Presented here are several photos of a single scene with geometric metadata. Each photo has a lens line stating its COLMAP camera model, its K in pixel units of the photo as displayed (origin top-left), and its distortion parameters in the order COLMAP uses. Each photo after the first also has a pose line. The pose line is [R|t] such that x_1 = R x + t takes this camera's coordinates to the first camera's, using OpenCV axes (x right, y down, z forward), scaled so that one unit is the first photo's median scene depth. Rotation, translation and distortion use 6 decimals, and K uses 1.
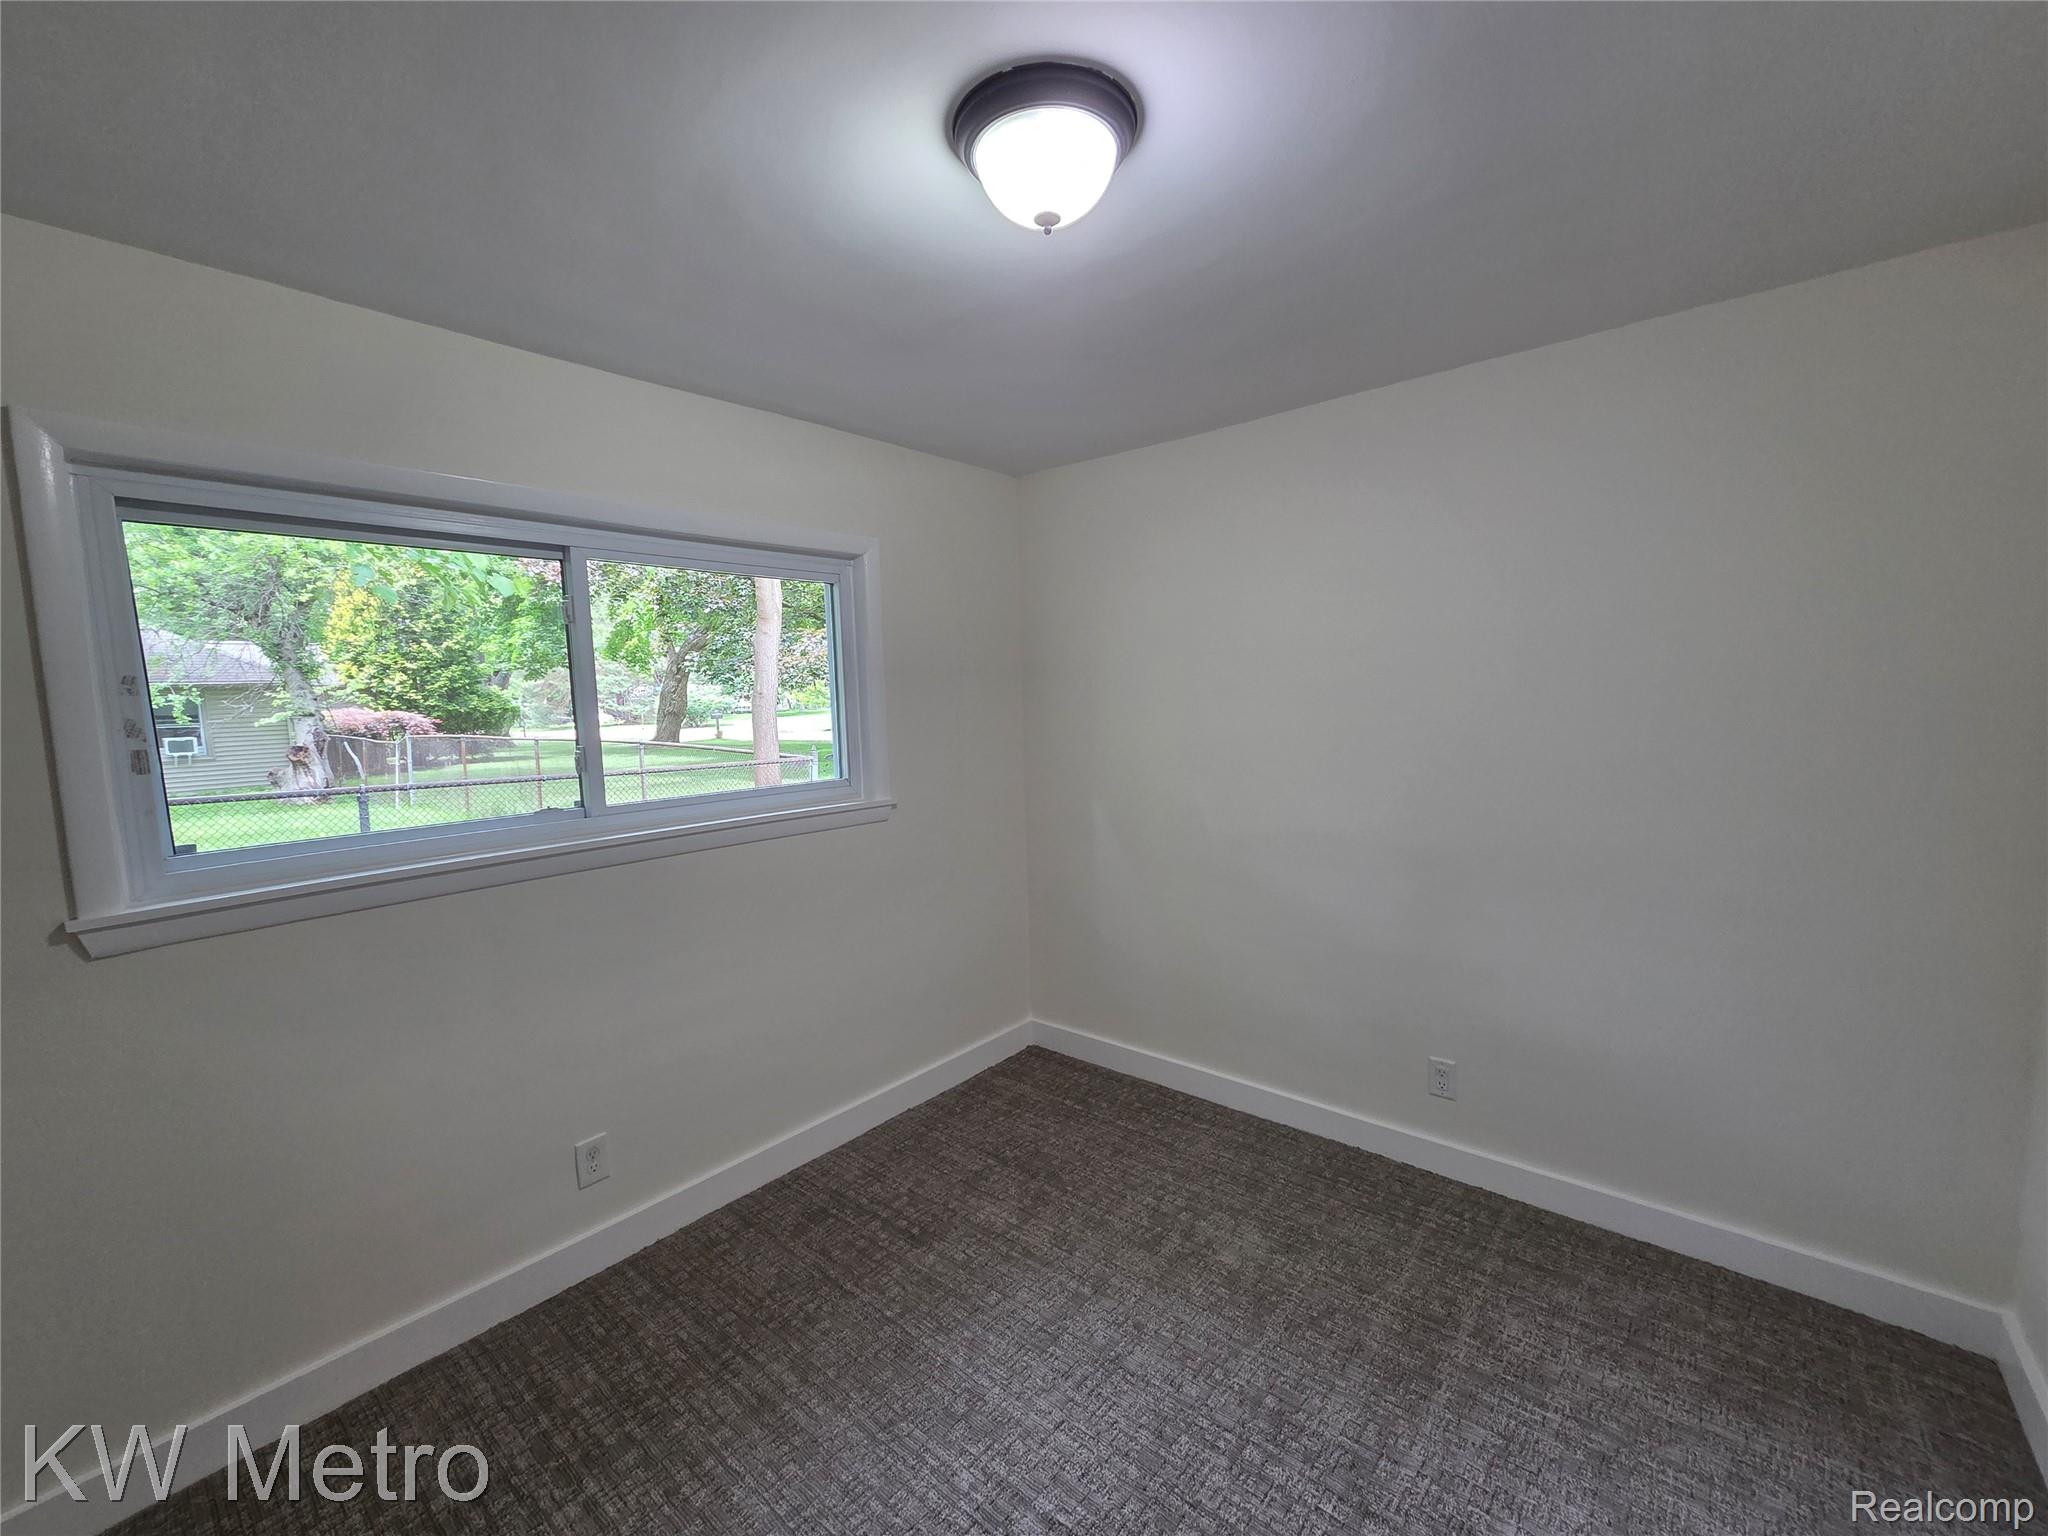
lens RADIAL K [[838.4, 0, 1024.0], [0, 838.4, 768.0], [0, 0, 1]] dist [0.000613, -0.000012]
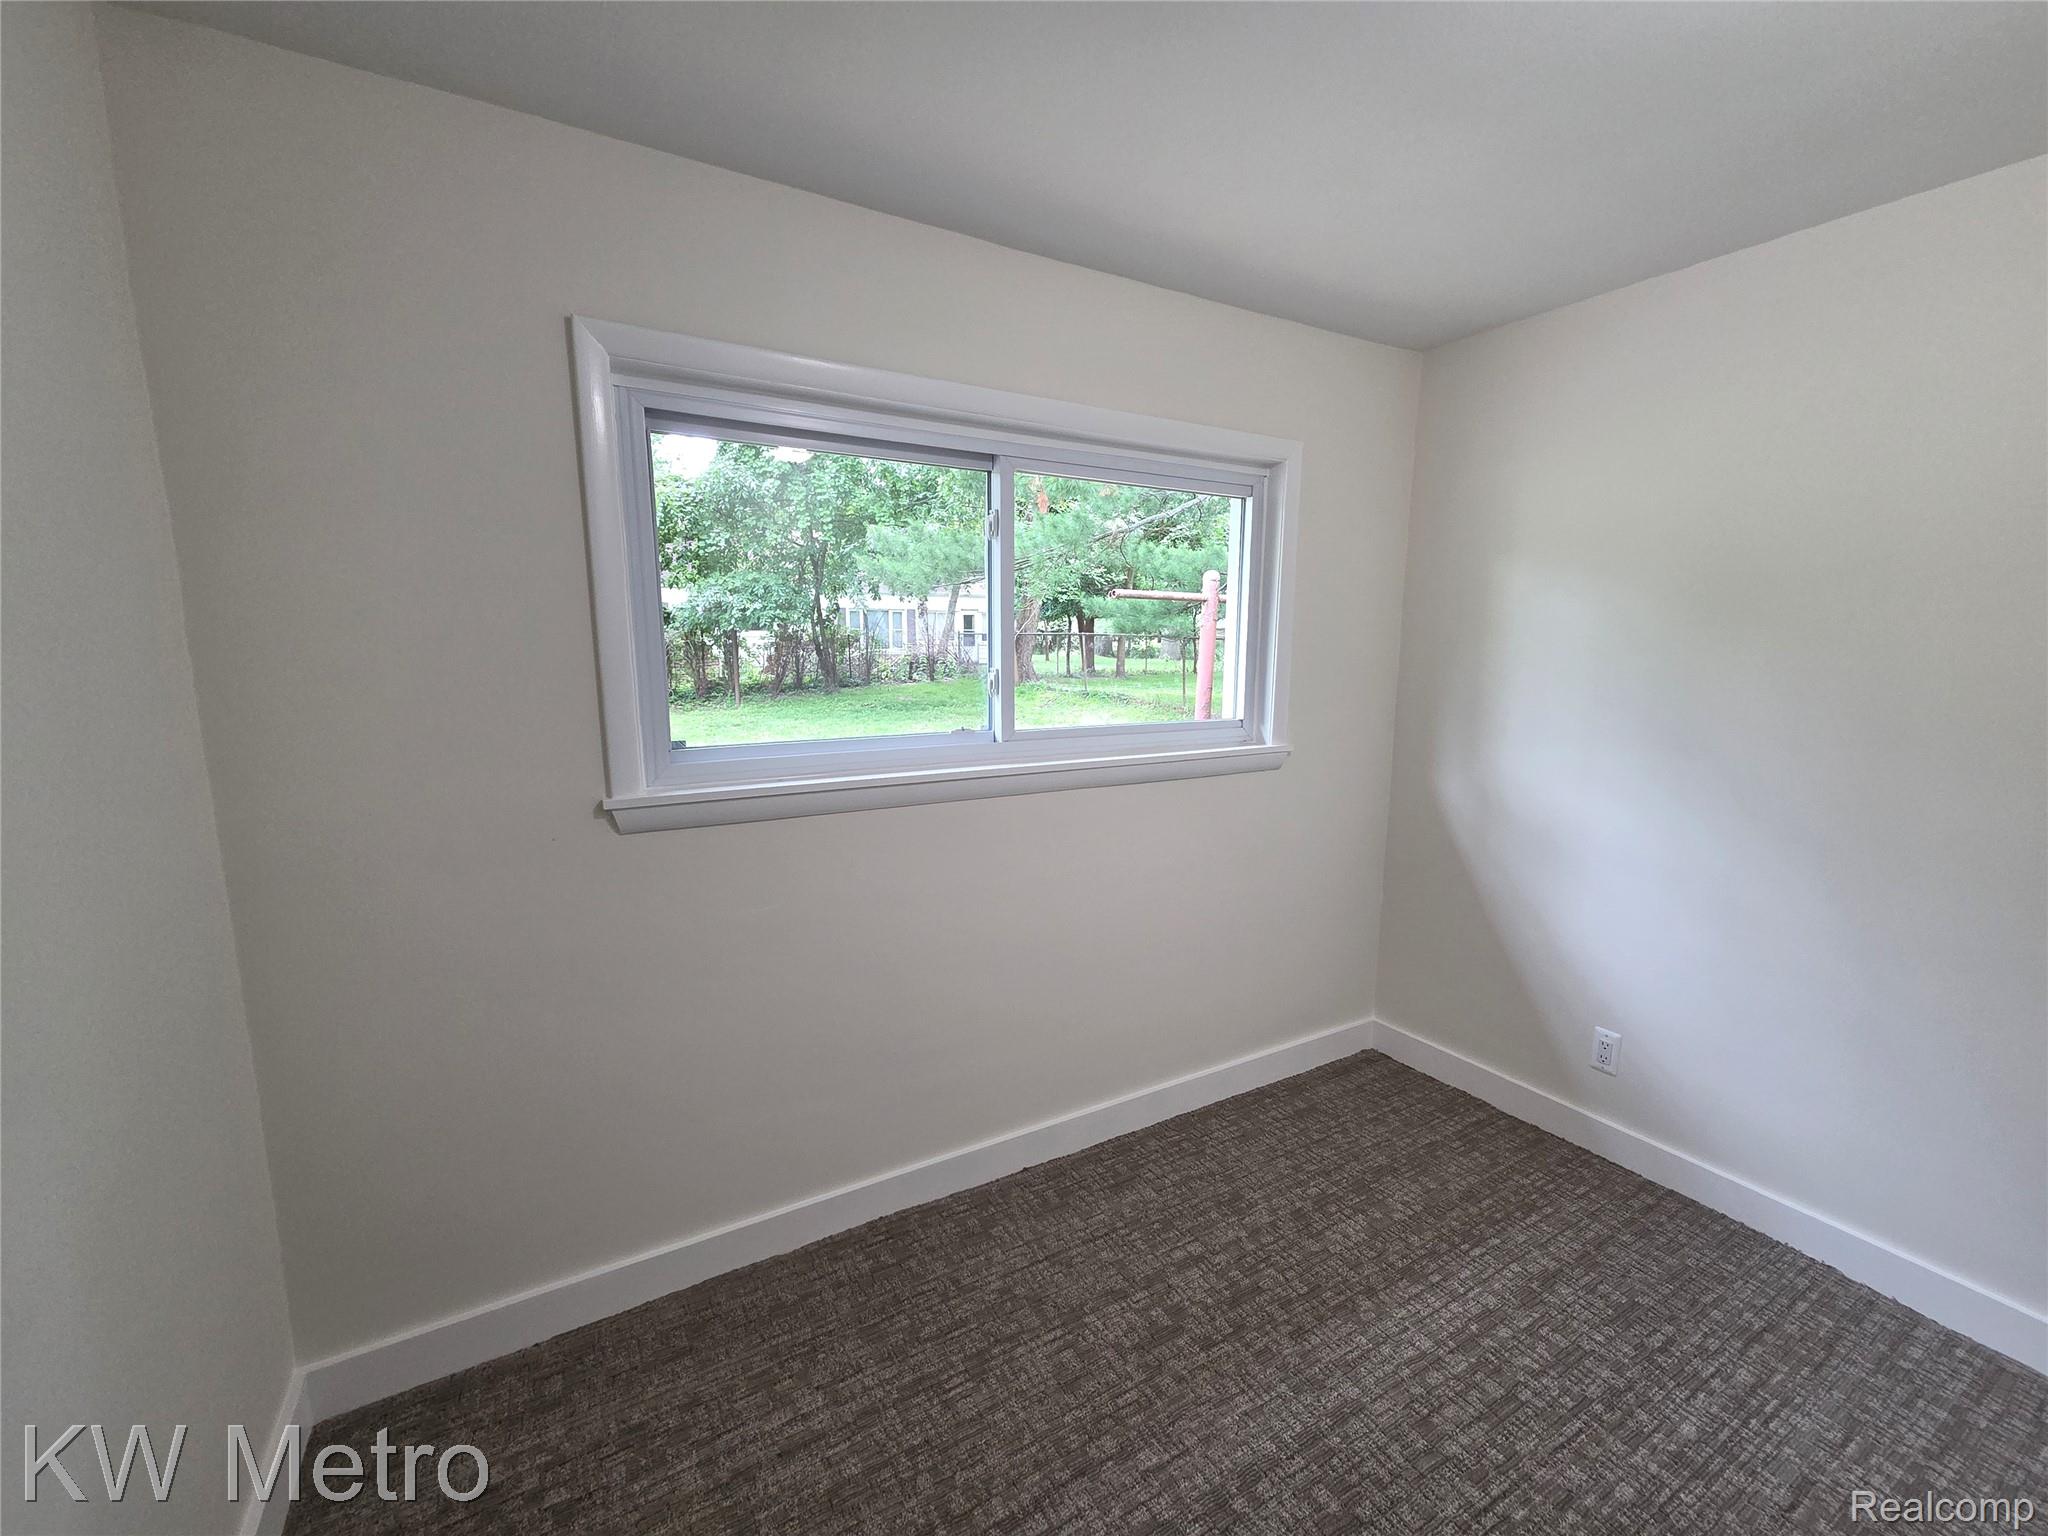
lens RADIAL K [[1091.4, 0, 1026.8], [0, 1091.4, 871.5], [0, 0, 1]] dist [-0.002276, -0.000405]
pose [[0.974103, 0.092131, -0.206481, -0.210844], [-0.063892, 0.988160, 0.139491, 0.029218], [0.216888, -0.122686, 0.968456, -0.249860]]
